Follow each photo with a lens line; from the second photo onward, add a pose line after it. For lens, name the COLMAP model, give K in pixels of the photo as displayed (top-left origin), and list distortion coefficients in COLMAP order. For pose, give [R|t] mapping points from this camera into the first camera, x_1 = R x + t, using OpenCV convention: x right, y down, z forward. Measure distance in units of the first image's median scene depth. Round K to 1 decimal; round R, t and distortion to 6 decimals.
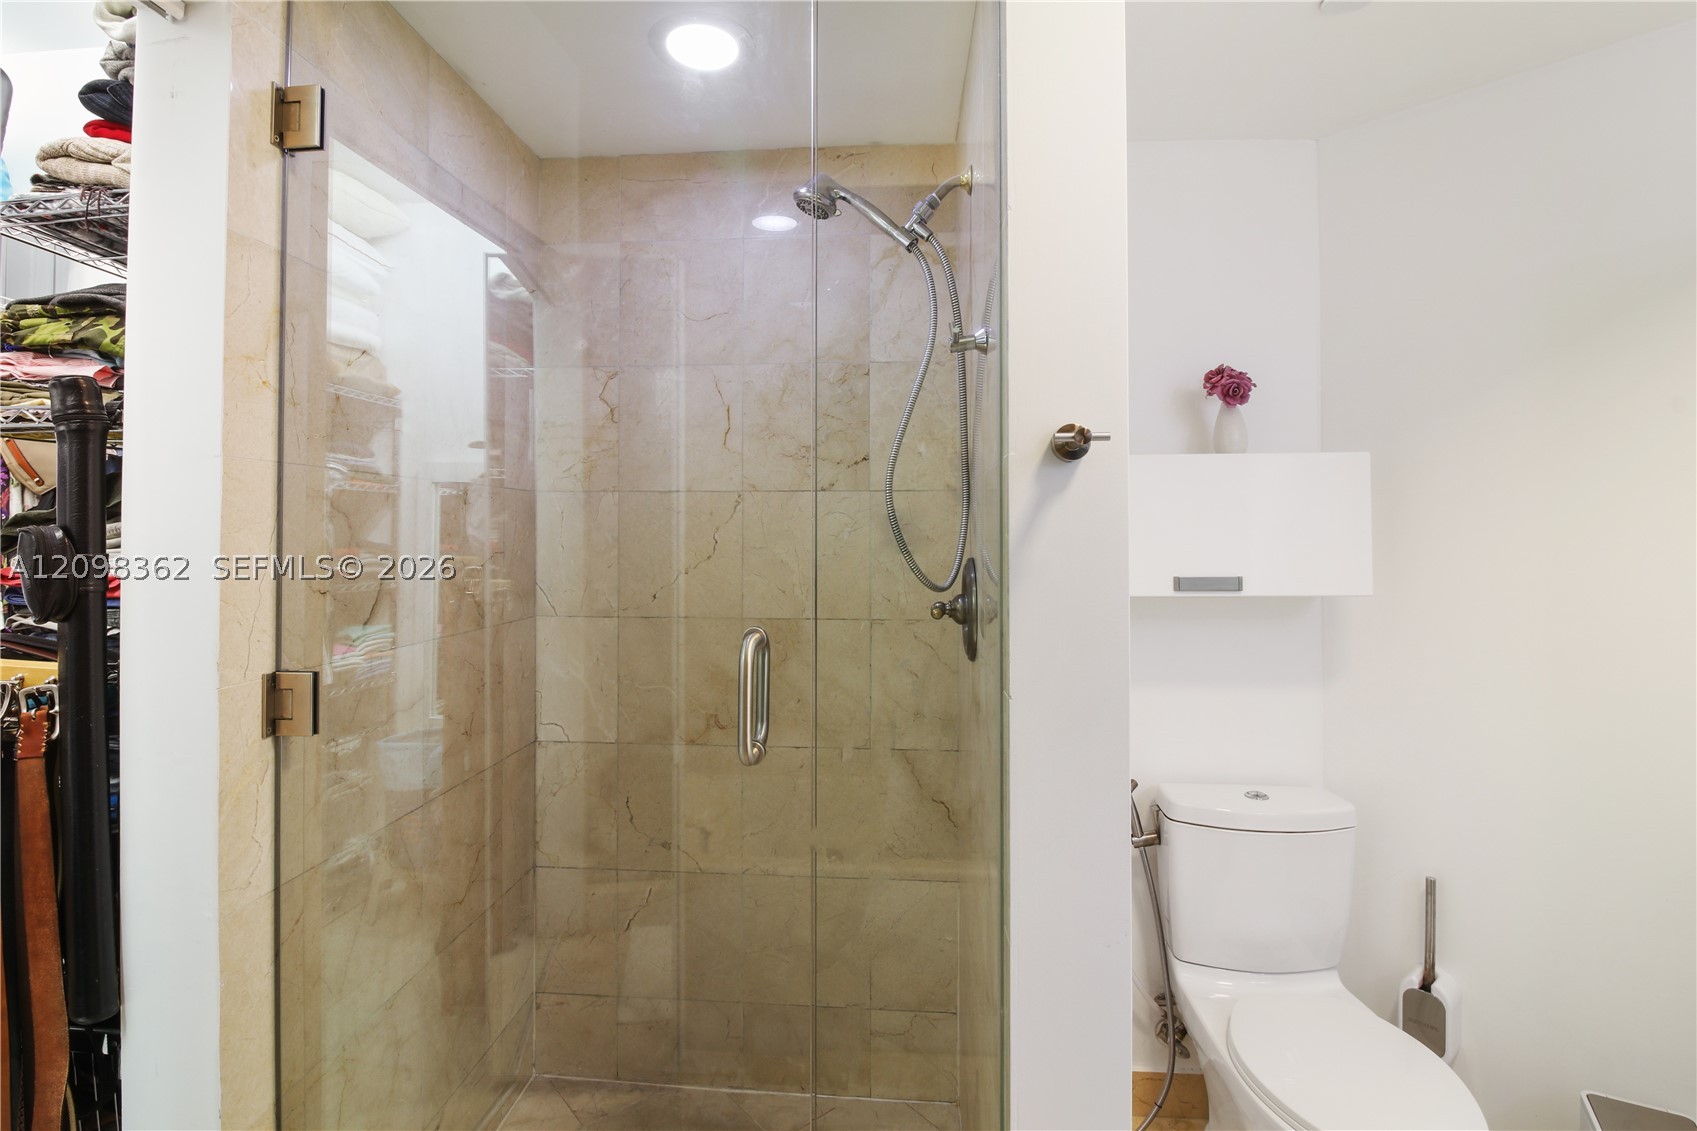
lens RADIAL K [[811.1, 0, 849.7], [0, 811.1, 521.2], [0, 0, 1]] dist [0.000937, -0.013389]
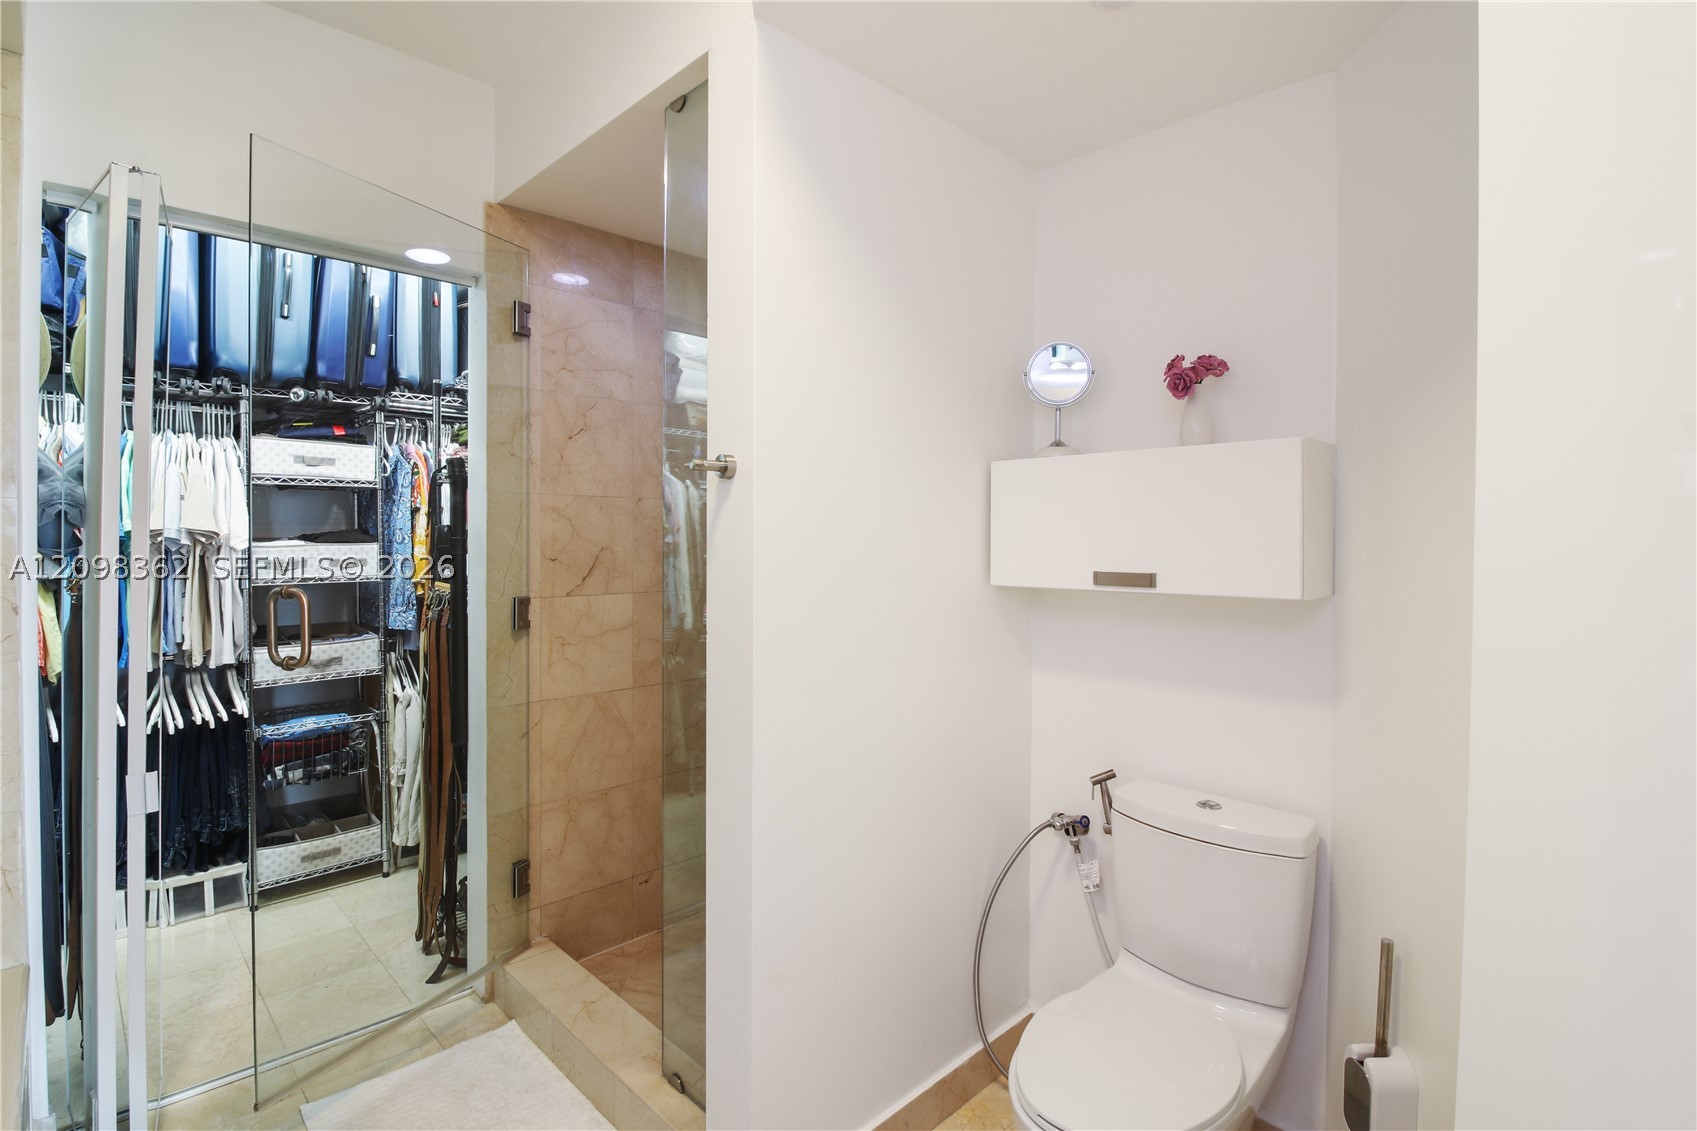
lens RADIAL K [[811.1, 0, 844.9], [0, 811.1, 550.0], [0, 0, 1]] dist [0.000937, -0.013389]
pose [[0.749896, 0.014994, -0.661386, 0.849003], [0.006627, 0.999523, 0.030172, 0.008268], [0.661523, -0.027009, 0.749438, 0.013229]]
